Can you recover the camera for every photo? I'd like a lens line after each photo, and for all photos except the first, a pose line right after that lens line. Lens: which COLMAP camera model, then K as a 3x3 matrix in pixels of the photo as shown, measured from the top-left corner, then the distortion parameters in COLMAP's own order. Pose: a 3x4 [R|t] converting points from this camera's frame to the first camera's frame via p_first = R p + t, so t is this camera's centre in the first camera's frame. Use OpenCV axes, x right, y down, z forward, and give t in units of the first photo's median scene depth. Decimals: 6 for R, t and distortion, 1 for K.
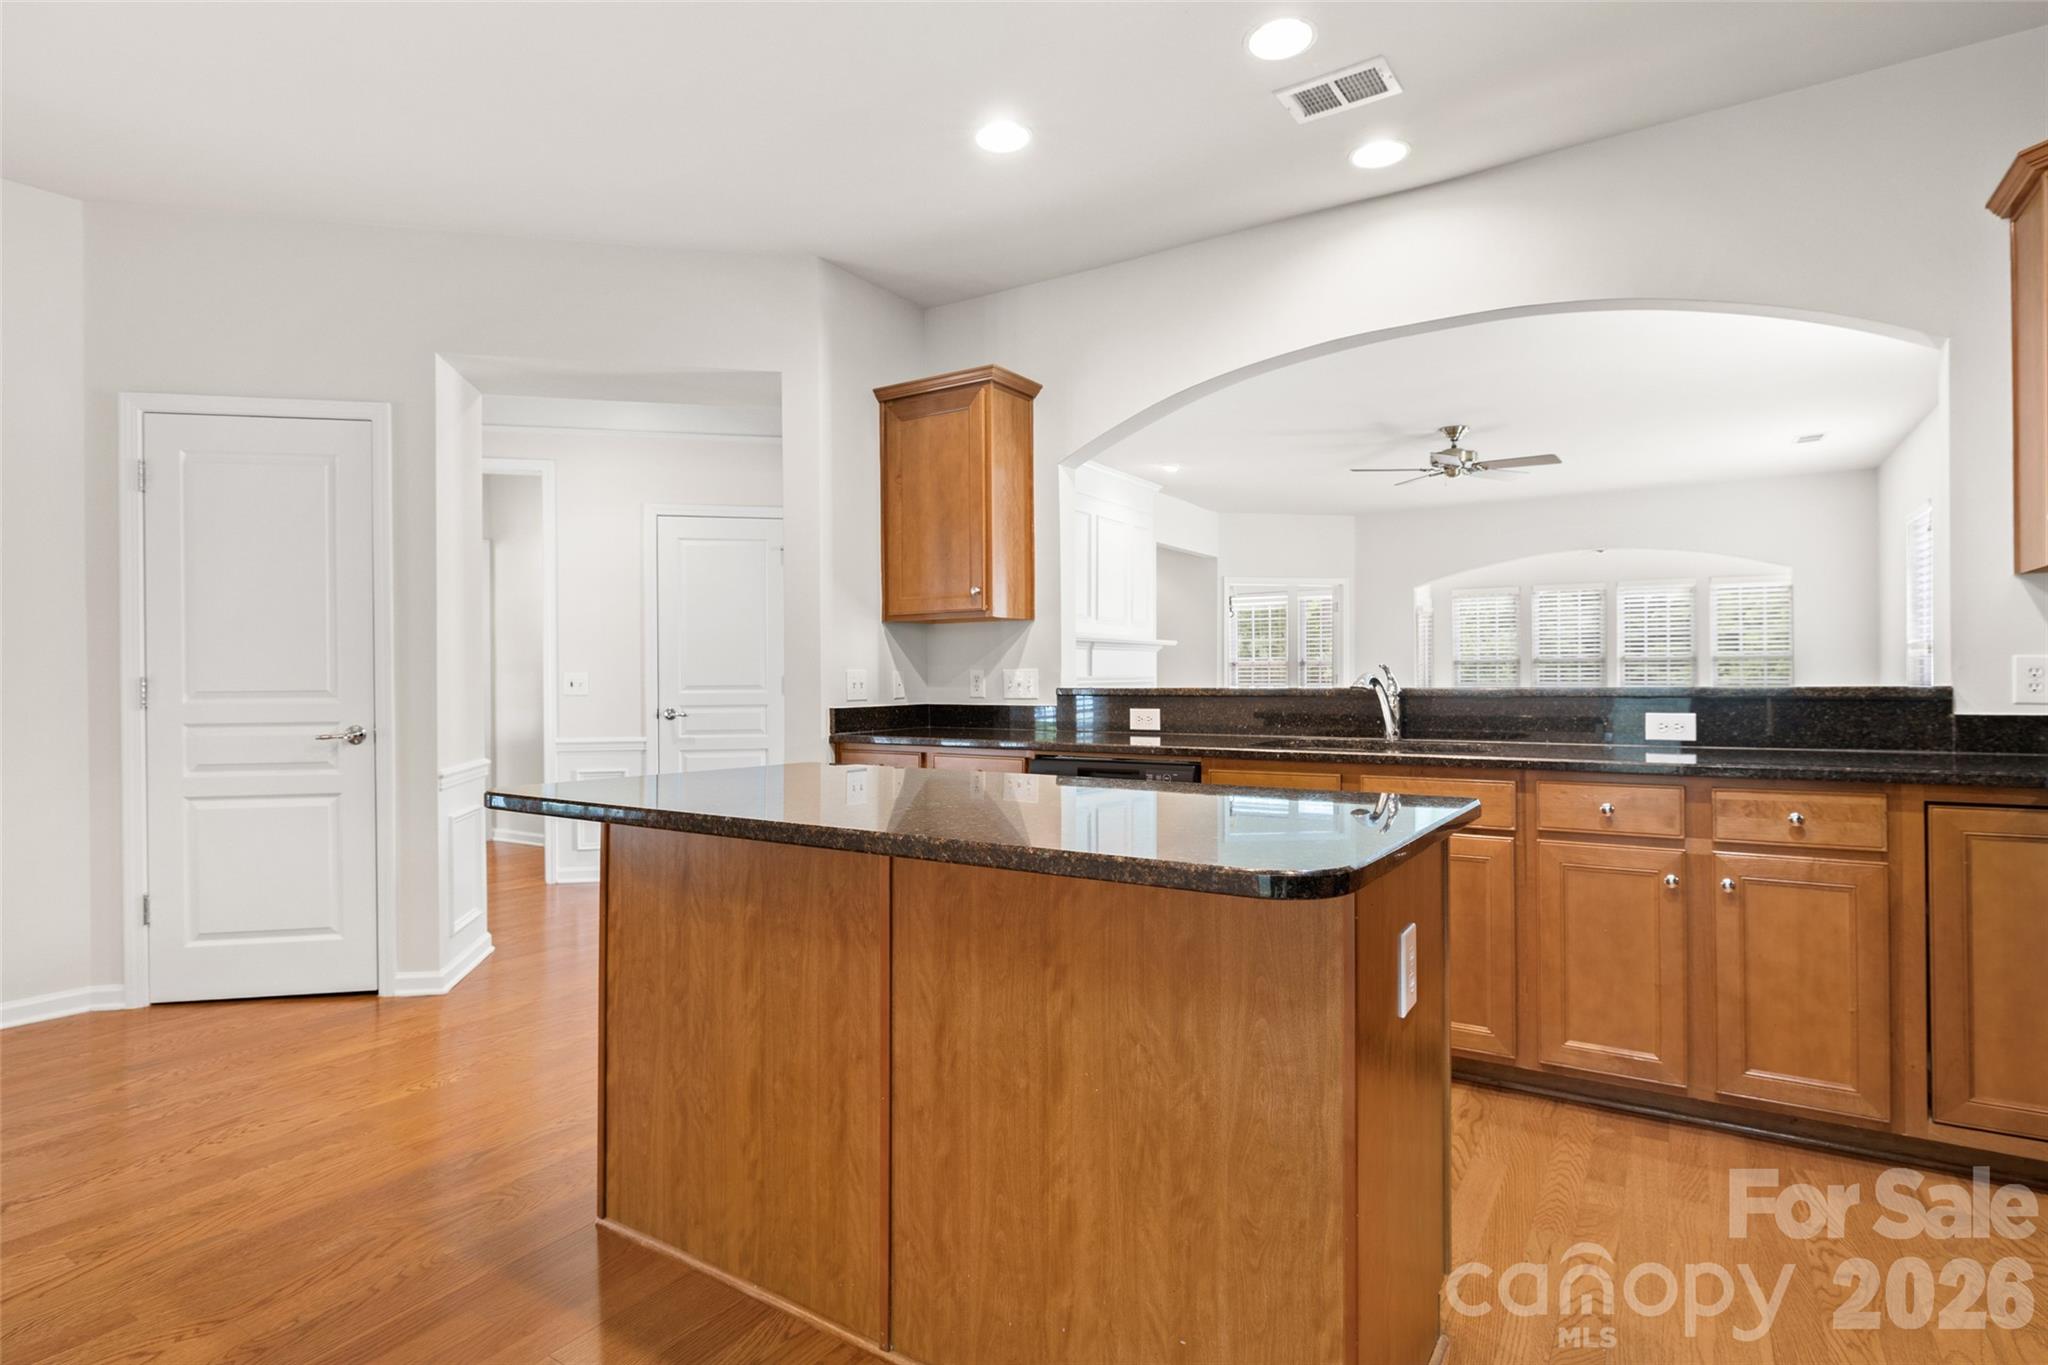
lens RADIAL K [[1033.3, 0, 1011.2], [0, 1033.3, 677.4], [0, 0, 1]] dist [-0.001920, -0.000091]
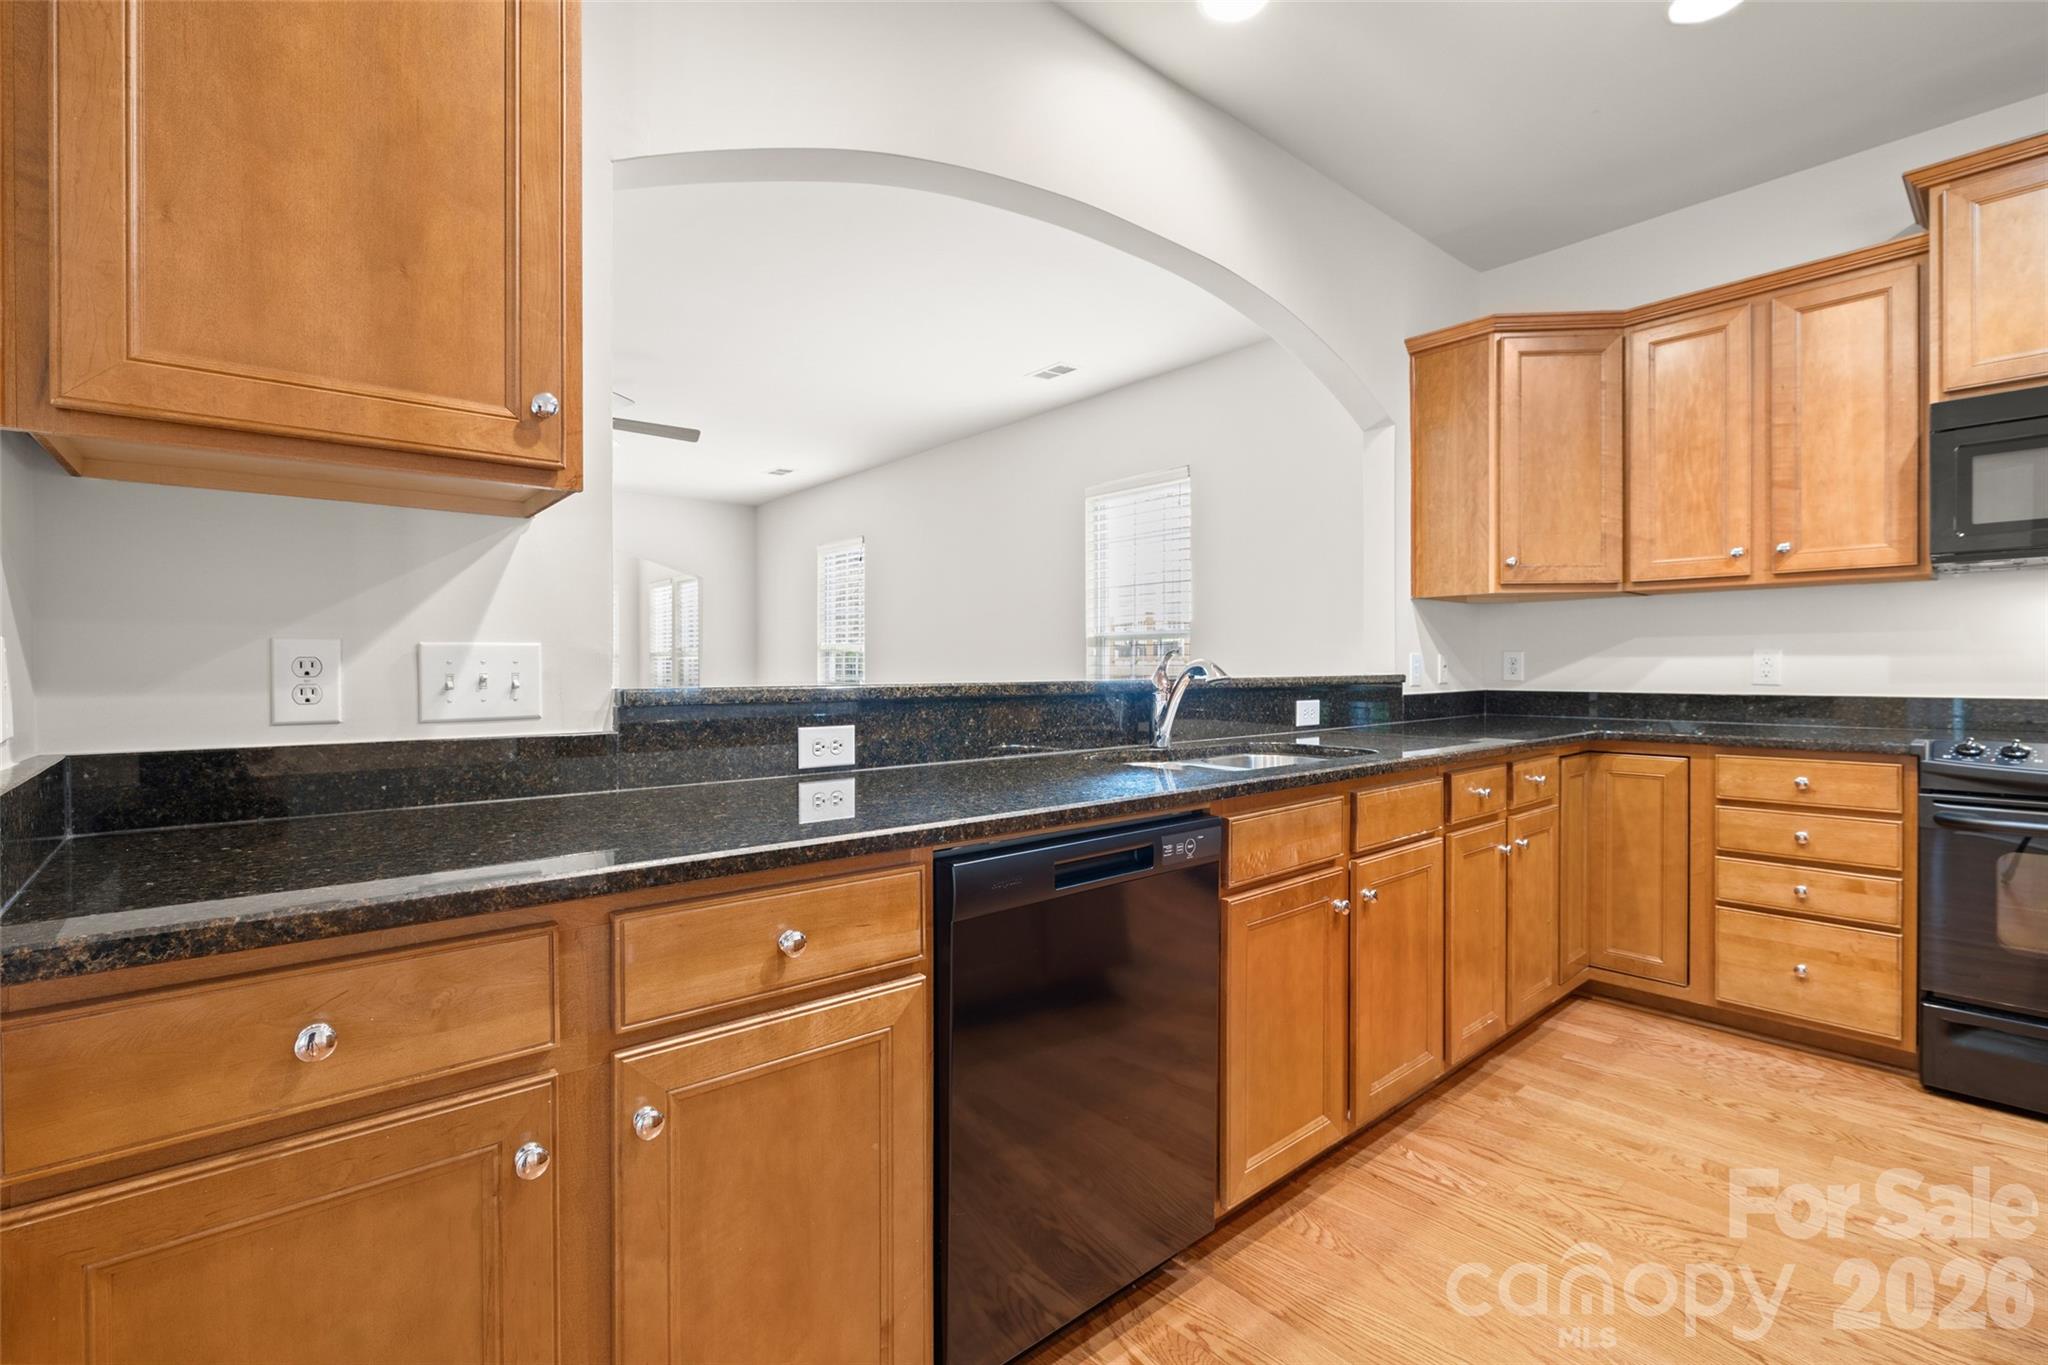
lens RADIAL K [[902.6, 0, 1012.1], [0, 902.6, 674.8], [0, 0, 1]] dist [-0.009741, 0.000868]
pose [[0.278822, -0.001490, 0.960342, -0.367500], [0.001877, 0.999998, 0.001006, 0.005573], [-0.960341, 0.001522, 0.278824, 1.039212]]
